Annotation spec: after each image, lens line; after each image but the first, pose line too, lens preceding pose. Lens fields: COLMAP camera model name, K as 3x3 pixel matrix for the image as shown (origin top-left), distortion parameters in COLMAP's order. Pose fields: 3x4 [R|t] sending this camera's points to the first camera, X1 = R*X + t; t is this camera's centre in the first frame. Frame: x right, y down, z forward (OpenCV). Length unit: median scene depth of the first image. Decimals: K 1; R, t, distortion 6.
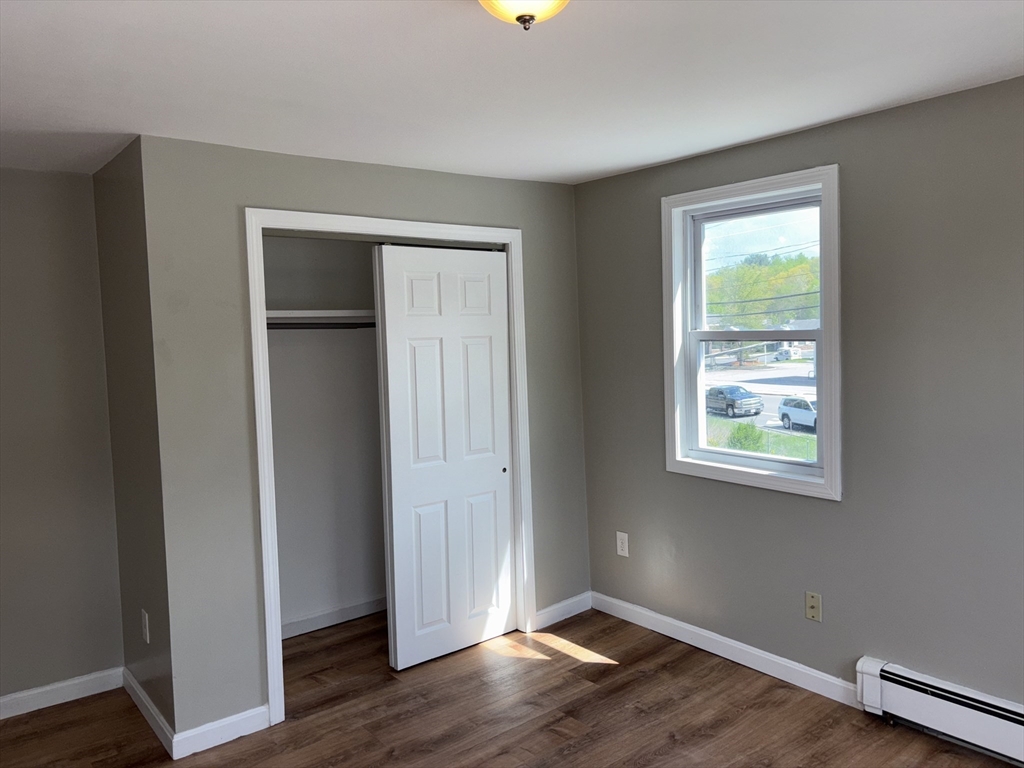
lens RADIAL K [[762.1, 0, 512.0], [0, 762.1, 384.0], [0, 0, 1]] dist [-0.005075, -0.004811]
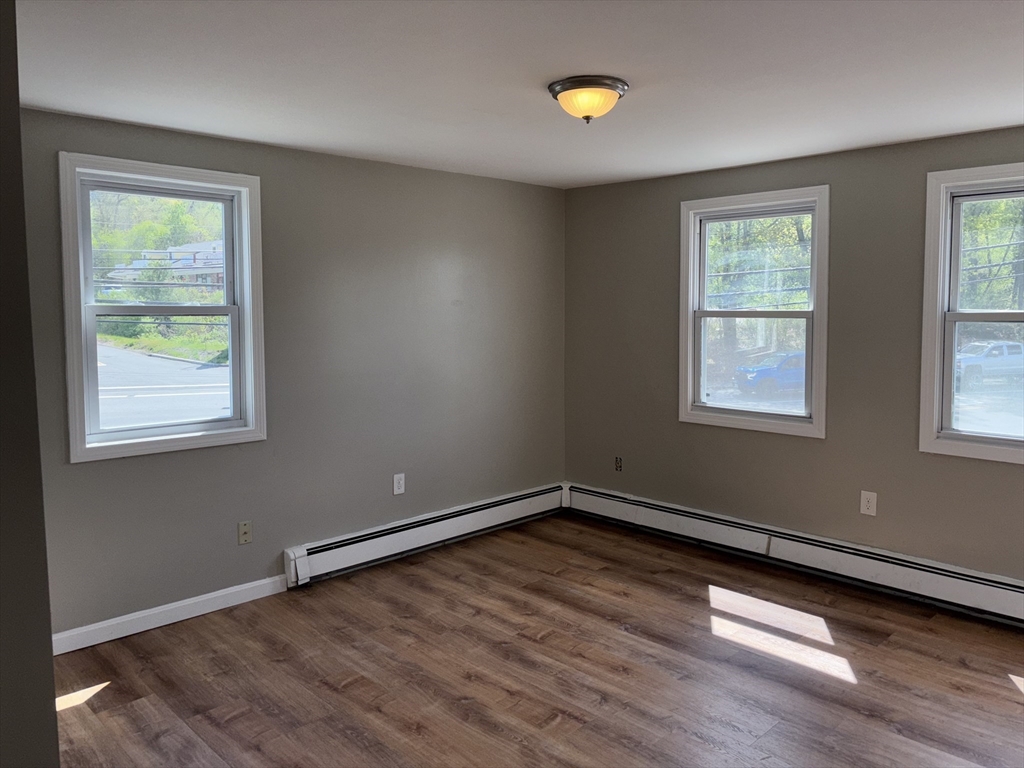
lens RADIAL K [[762.1, 0, 512.0], [0, 762.1, 384.0], [0, 0, 1]] dist [-0.005075, -0.004811]
pose [[-0.100254, -0.070307, 0.992475, -0.848461], [0.077213, 0.993942, 0.078210, -0.008083], [-0.991961, 0.084473, -0.094218, 0.668928]]
